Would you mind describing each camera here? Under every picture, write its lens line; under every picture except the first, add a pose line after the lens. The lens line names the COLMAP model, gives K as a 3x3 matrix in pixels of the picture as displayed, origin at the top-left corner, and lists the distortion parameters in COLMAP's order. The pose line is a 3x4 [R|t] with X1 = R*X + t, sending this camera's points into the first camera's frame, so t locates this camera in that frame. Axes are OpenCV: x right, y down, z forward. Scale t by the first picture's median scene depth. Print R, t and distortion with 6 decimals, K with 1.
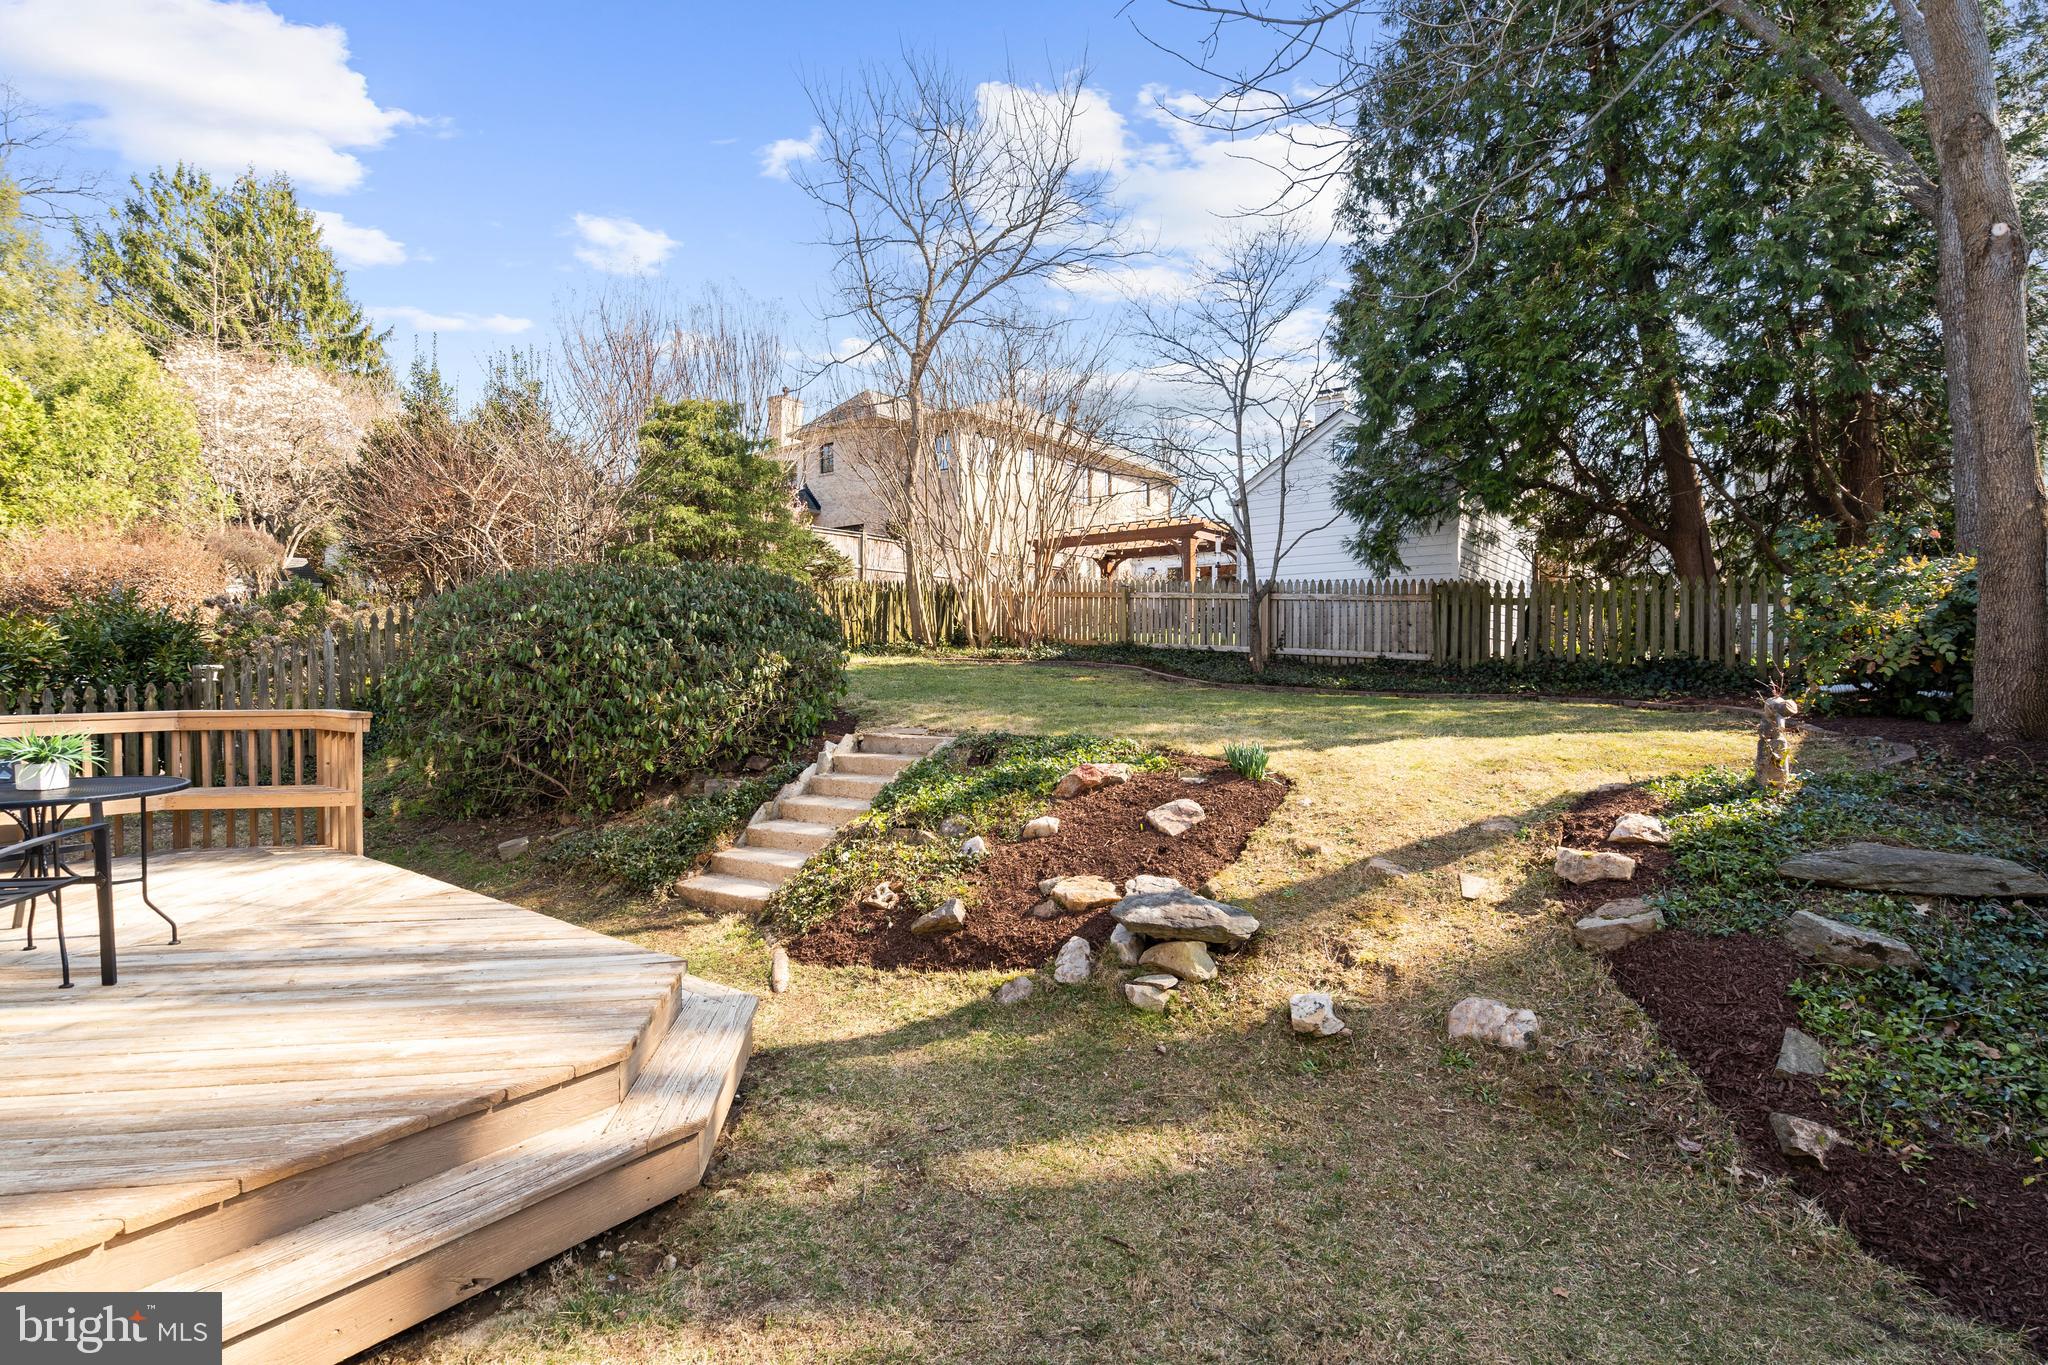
lens RADIAL K [[954.5, 0, 1022.9], [0, 954.5, 682.1], [0, 0, 1]] dist [-0.000312, 0.000837]
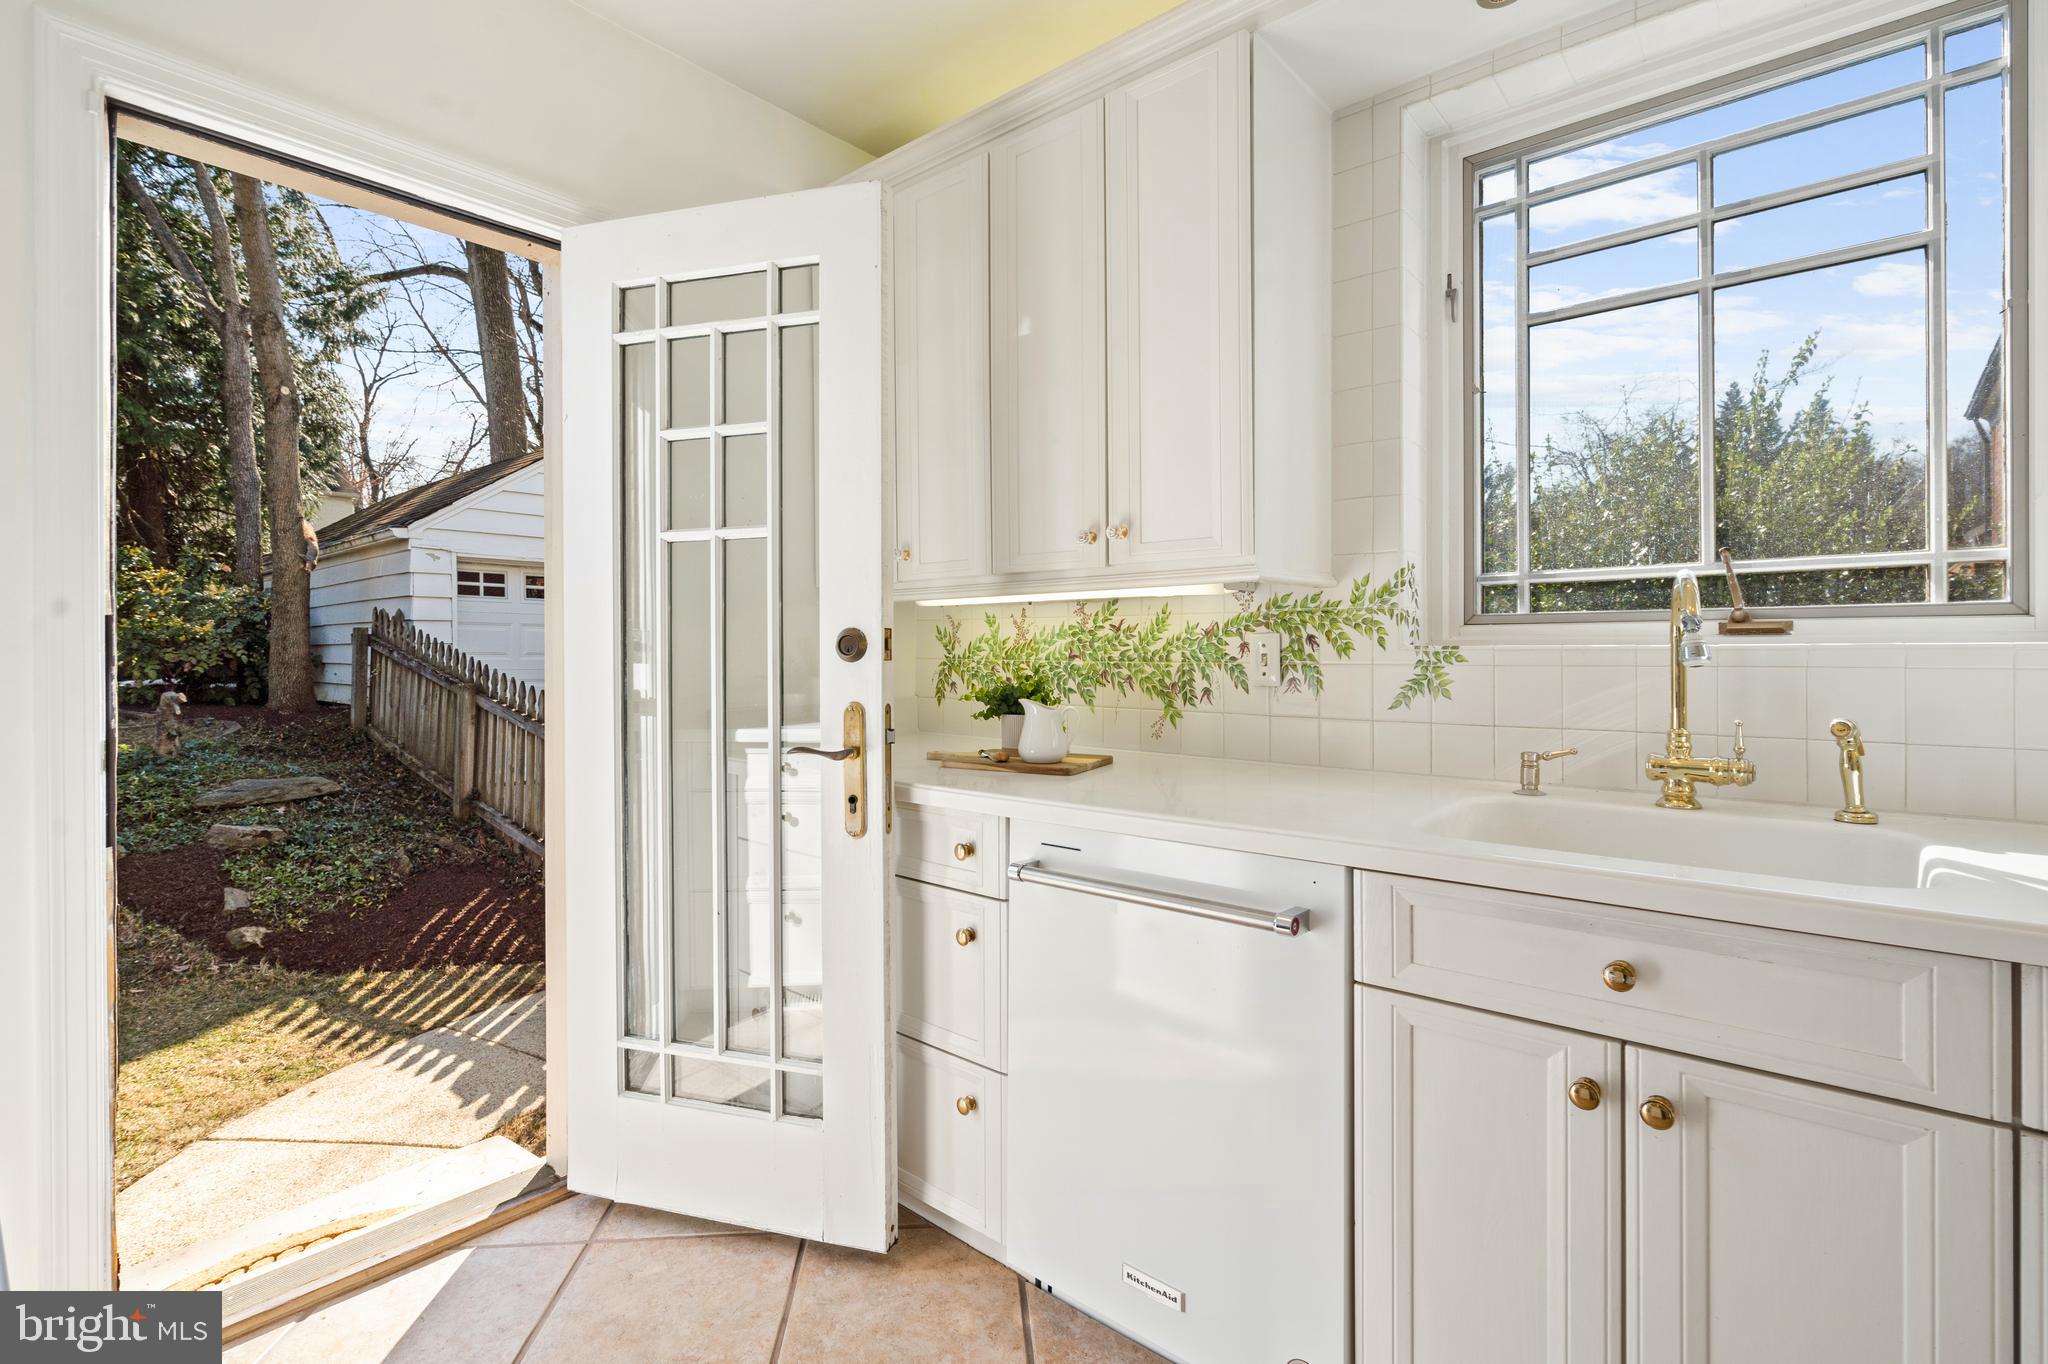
lens RADIAL K [[947.4, 0, 1029.6], [0, 947.4, 652.6], [0, 0, 1]] dist [-0.003012, 0.000362]
pose [[0.051741, 0.003634, 0.998654, -0.208926], [0.018031, 0.999827, -0.004572, -0.004633], [-0.998498, 0.018243, 0.051667, -0.133577]]
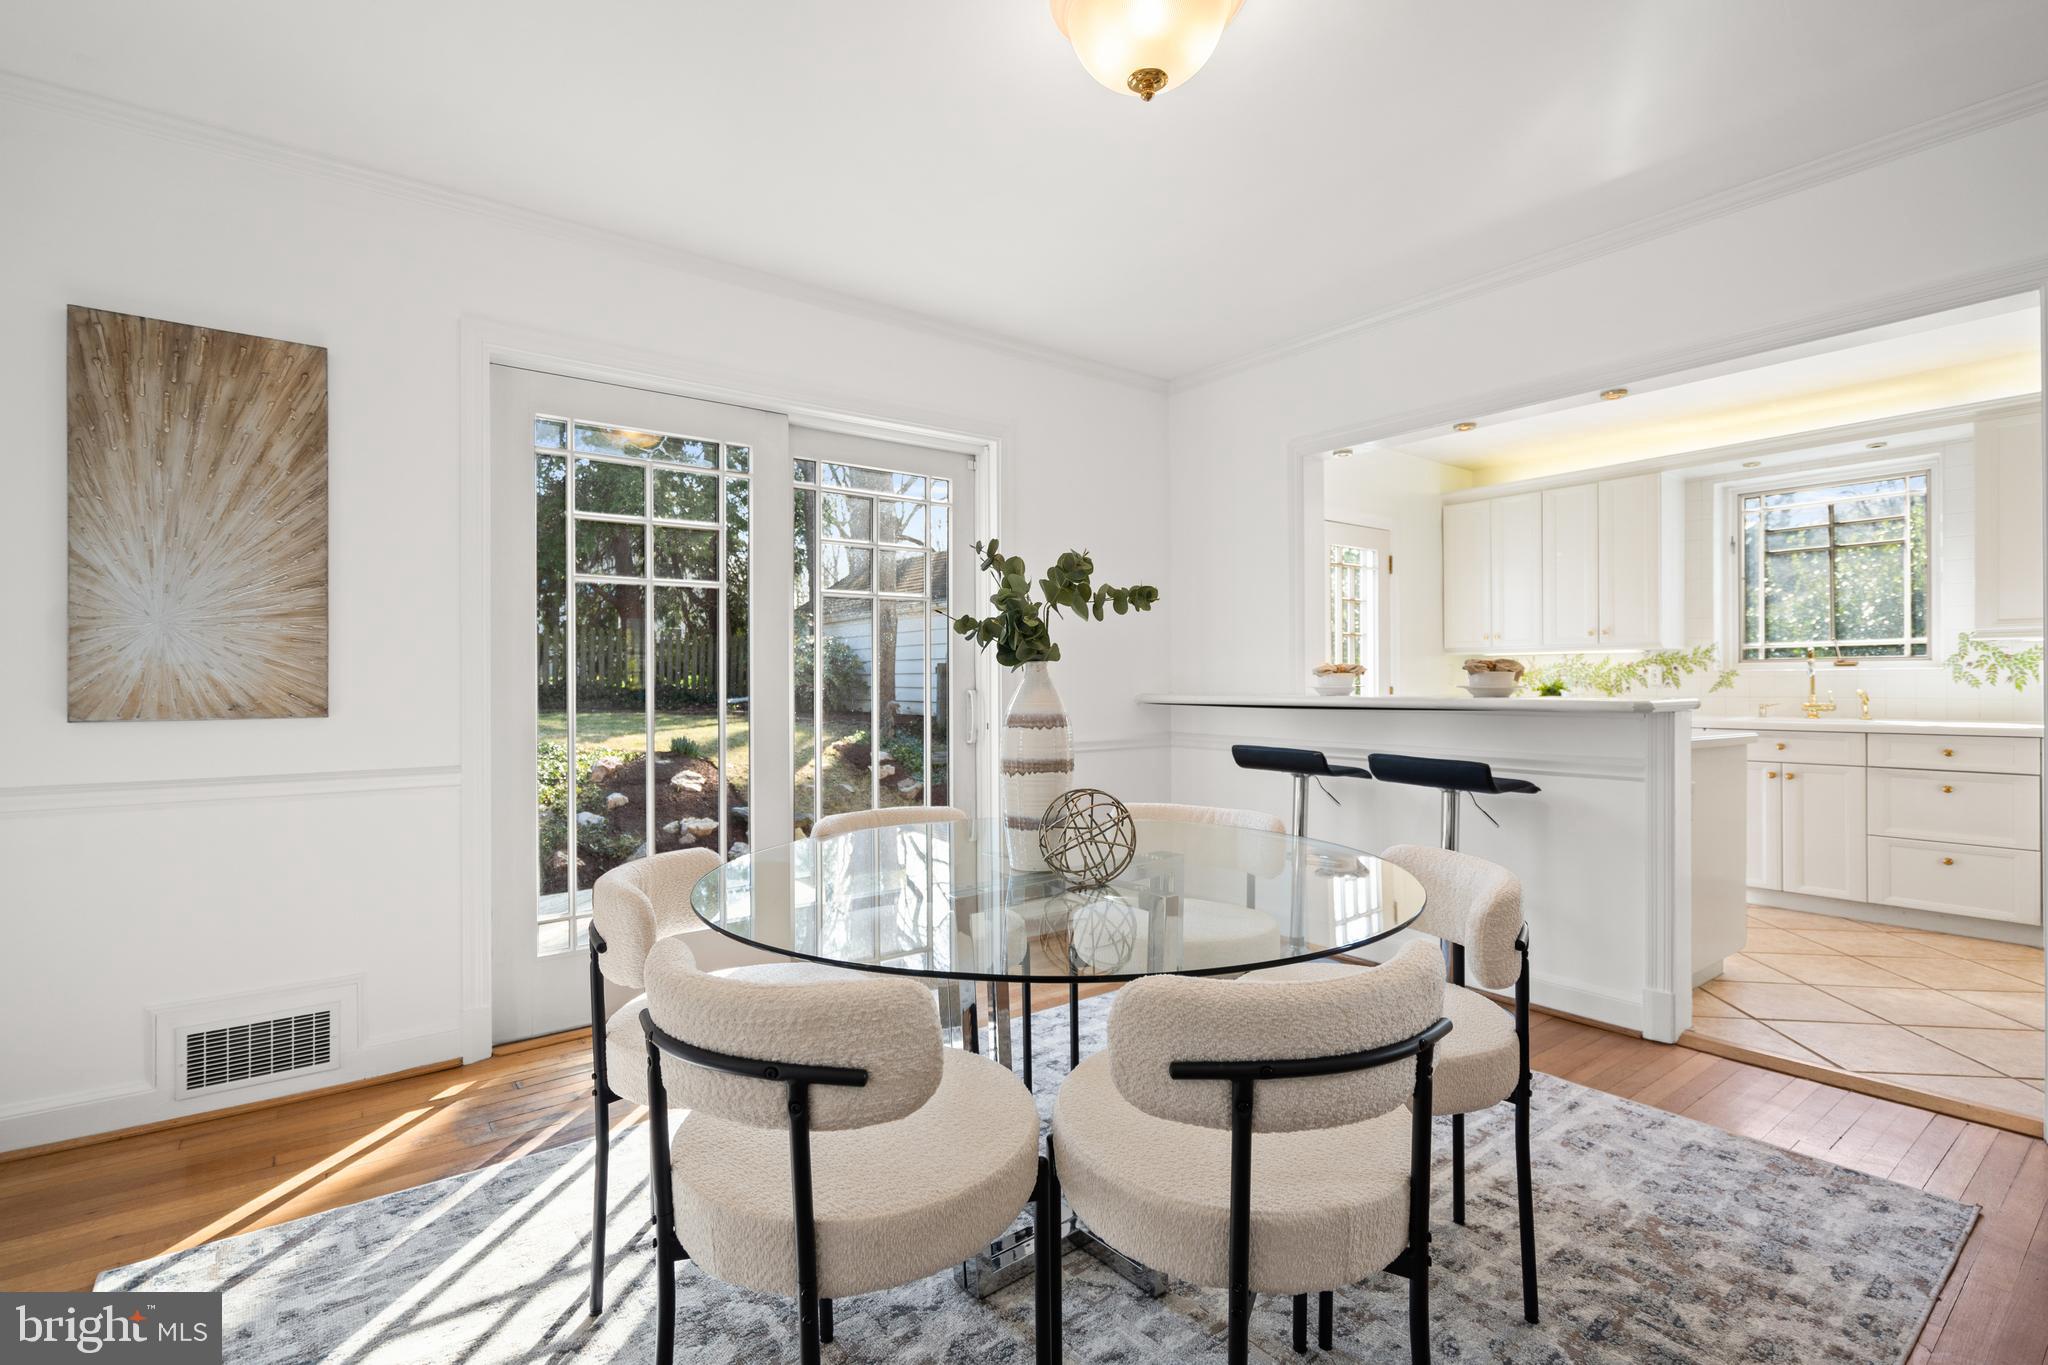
lens RADIAL K [[954.5, 0, 1022.9], [0, 954.5, 682.1], [0, 0, 1]] dist [-0.000312, 0.000837]
pose [[0.258391, 0.003268, 0.966035, -0.560401], [0.018519, 0.999794, -0.008336, -0.002128], [-0.965863, 0.020044, 0.258277, 0.008177]]
